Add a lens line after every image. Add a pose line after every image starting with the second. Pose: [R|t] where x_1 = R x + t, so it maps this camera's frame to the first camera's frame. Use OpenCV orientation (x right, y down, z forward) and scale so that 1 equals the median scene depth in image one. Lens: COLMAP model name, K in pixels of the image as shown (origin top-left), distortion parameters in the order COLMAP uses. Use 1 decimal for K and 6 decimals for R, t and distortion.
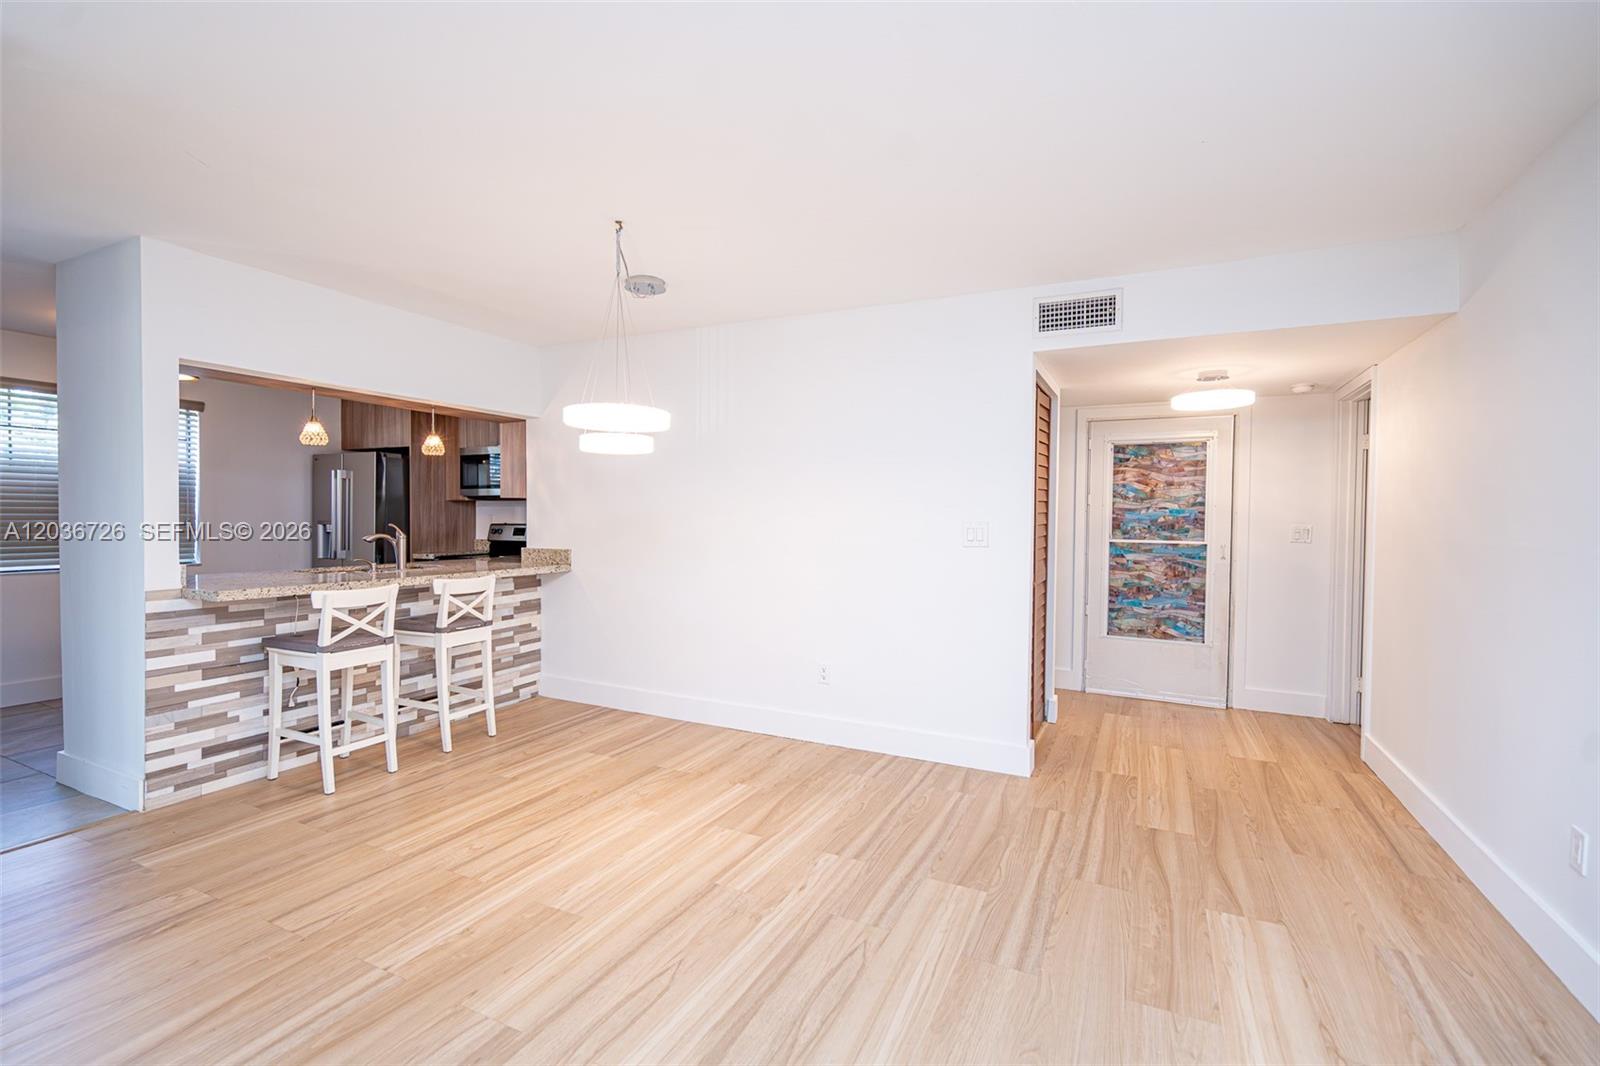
lens RADIAL K [[720.3, 0, 795.2], [0, 720.3, 530.7], [0, 0, 1]] dist [-0.001833, 0.000595]
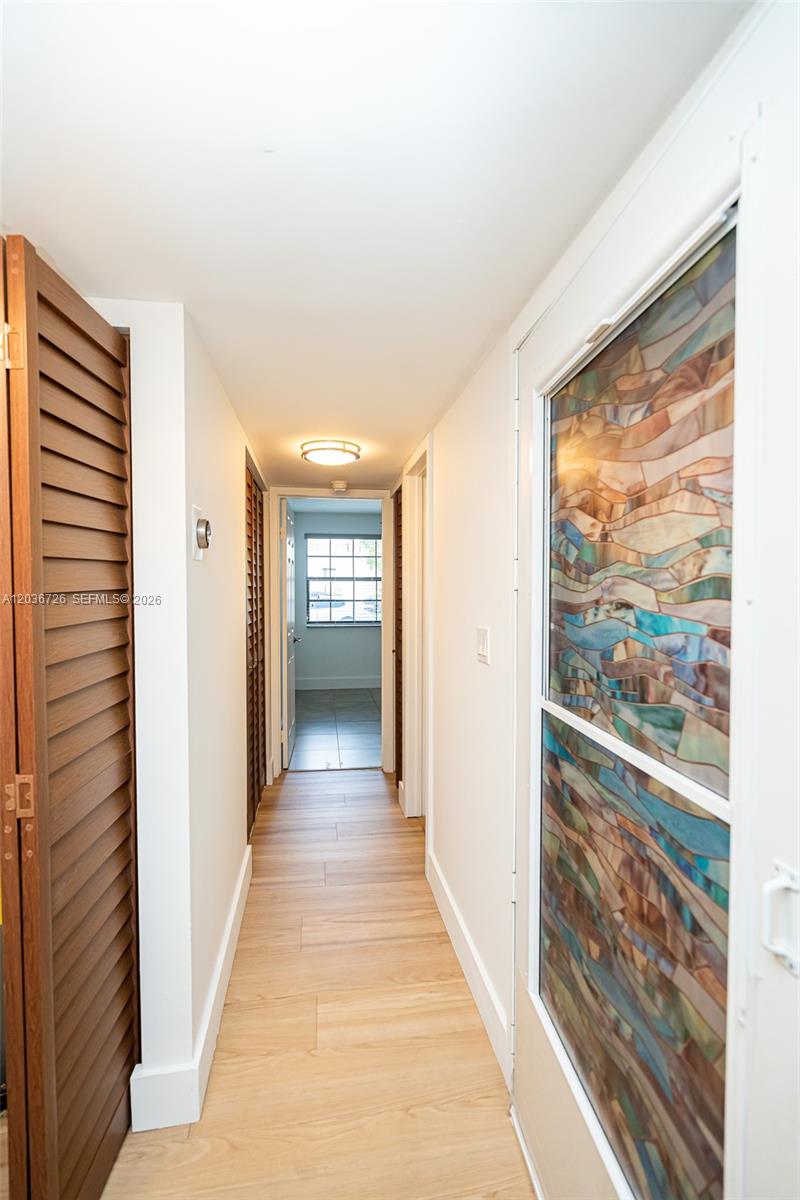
lens RADIAL K [[540.2, 0, 395.6], [0, 540.2, 602.0], [0, 0, 1]] dist [-0.001833, 0.000595]
pose [[0.565439, 0.016300, -0.824629, 0.786248], [-0.015295, 0.999840, 0.009276, -0.042088], [0.824648, 0.007368, 0.565598, 1.072202]]
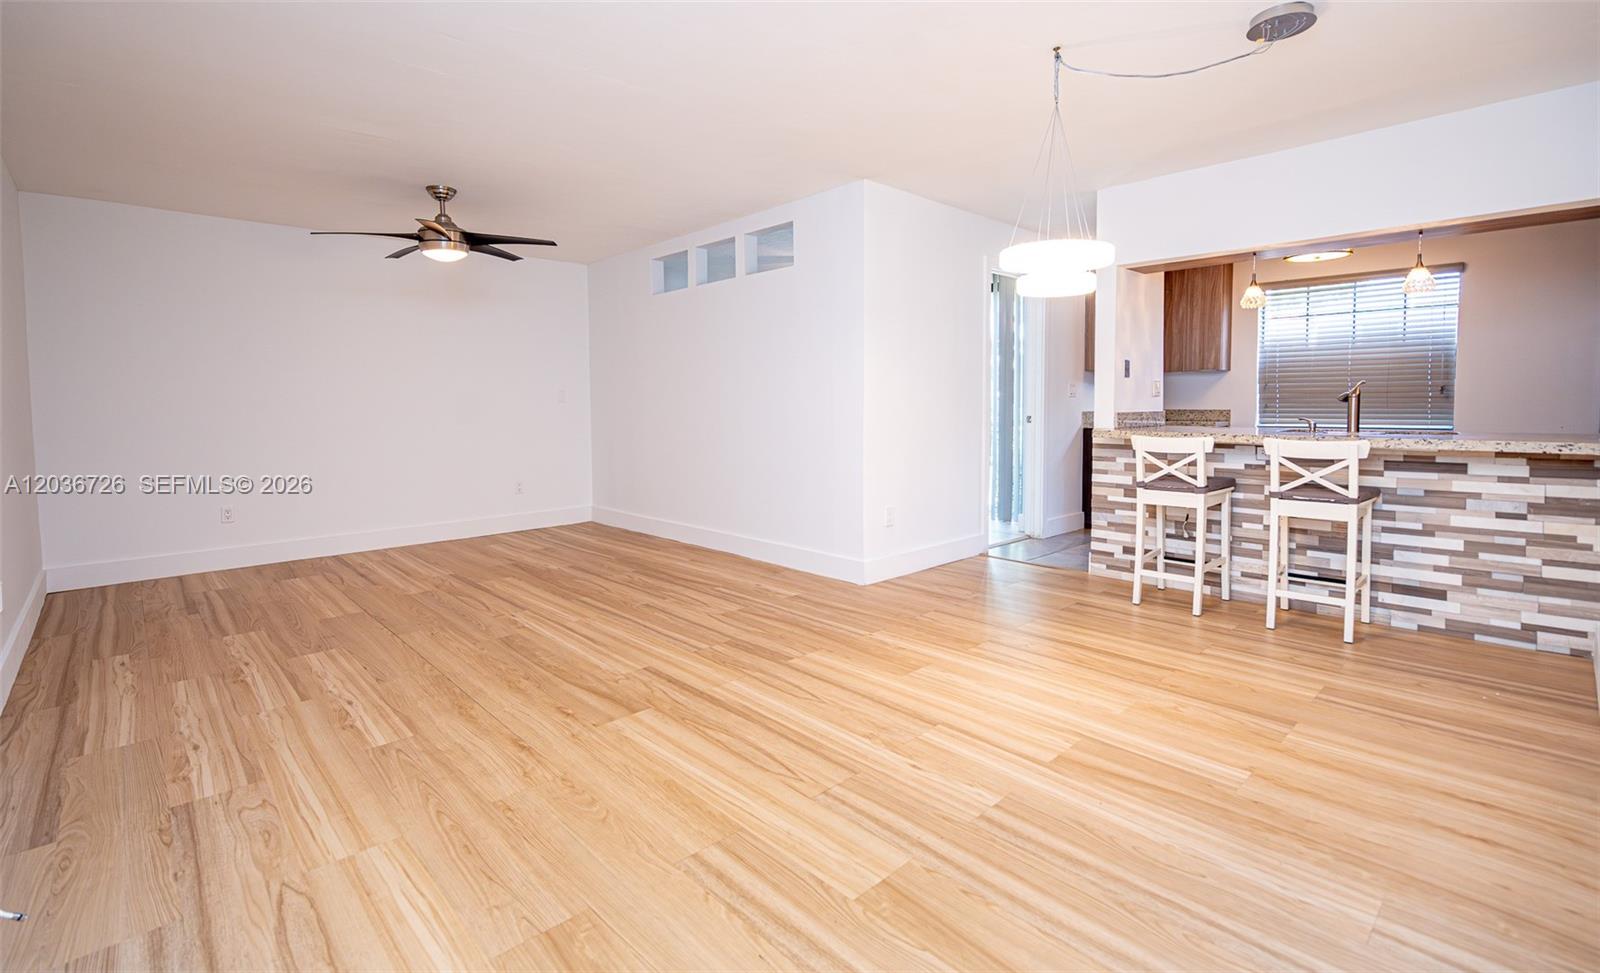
lens RADIAL K [[723.8, 0, 802.3], [0, 723.8, 439.7], [0, 0, 1]] dist [-0.002521, 0.000392]
pose [[-0.349794, 0.044004, -0.935793, 0.550423], [-0.015355, 0.998493, 0.052692, 0.028747], [0.936701, 0.032800, -0.348591, 0.730099]]
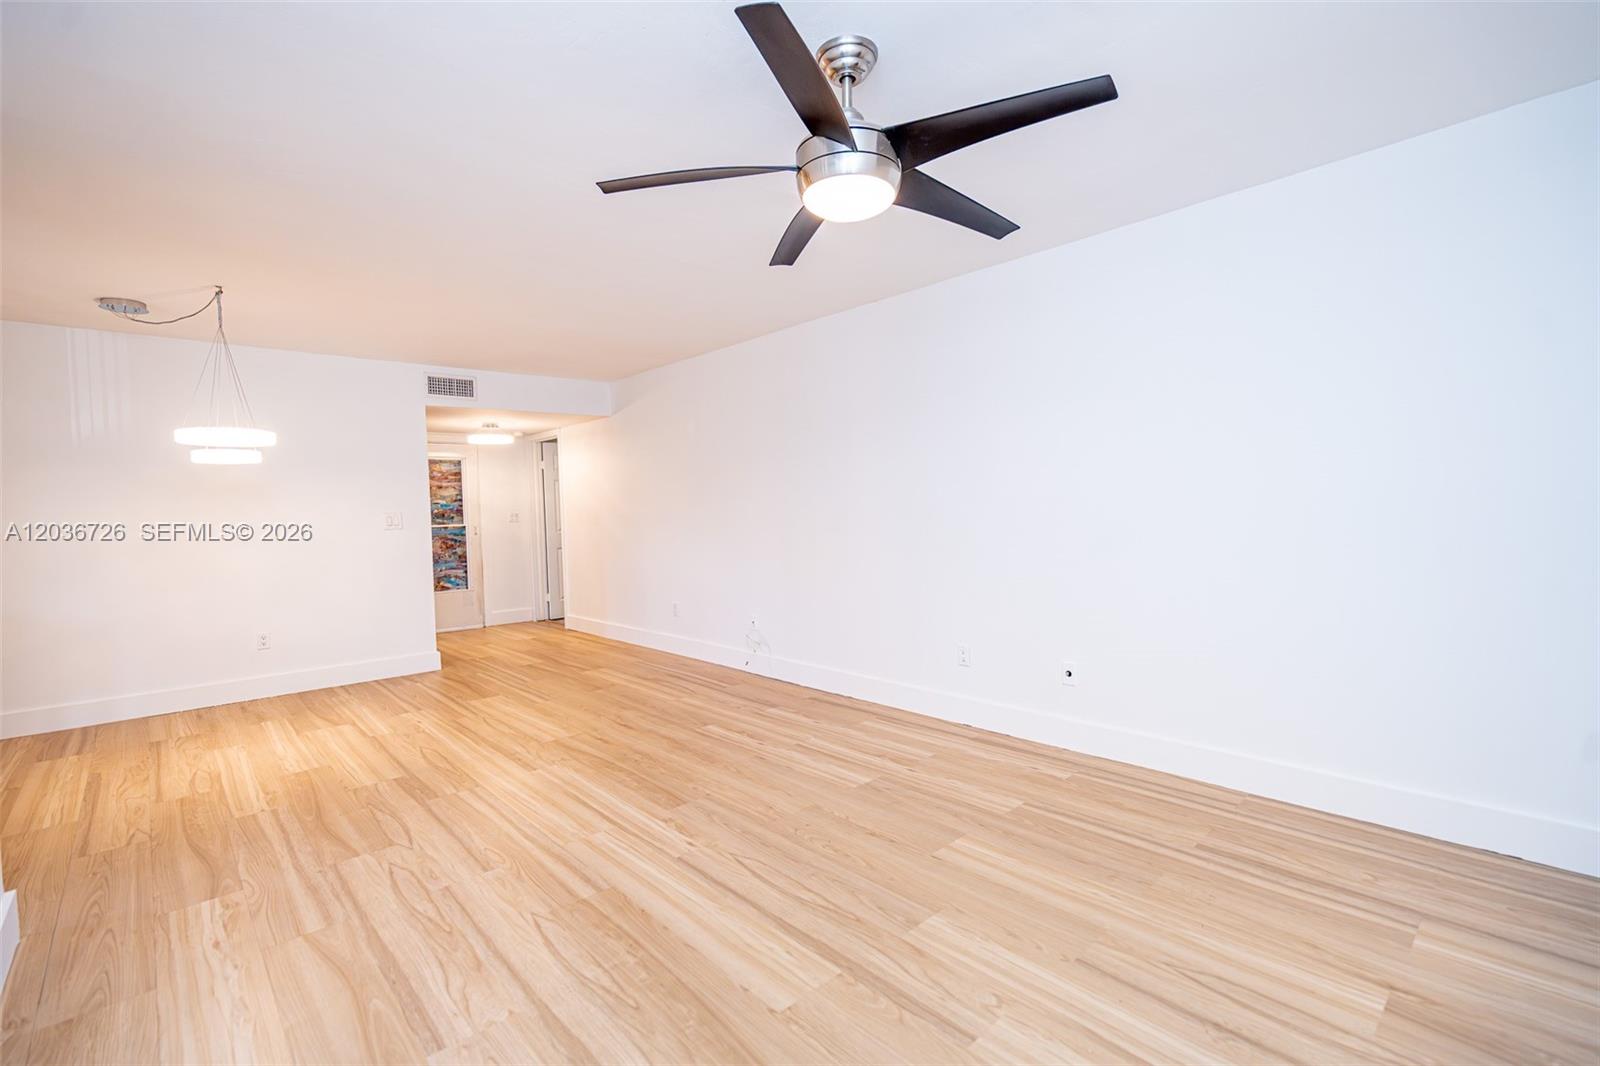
lens RADIAL K [[720.3, 0, 804.6], [0, 720.3, 527.8], [0, 0, 1]] dist [-0.001833, 0.000595]
pose [[0.356985, -0.047501, 0.932902, -0.781333], [0.051923, 0.998171, 0.030955, 0.015953], [-0.932666, 0.037389, 0.358798, -0.312809]]
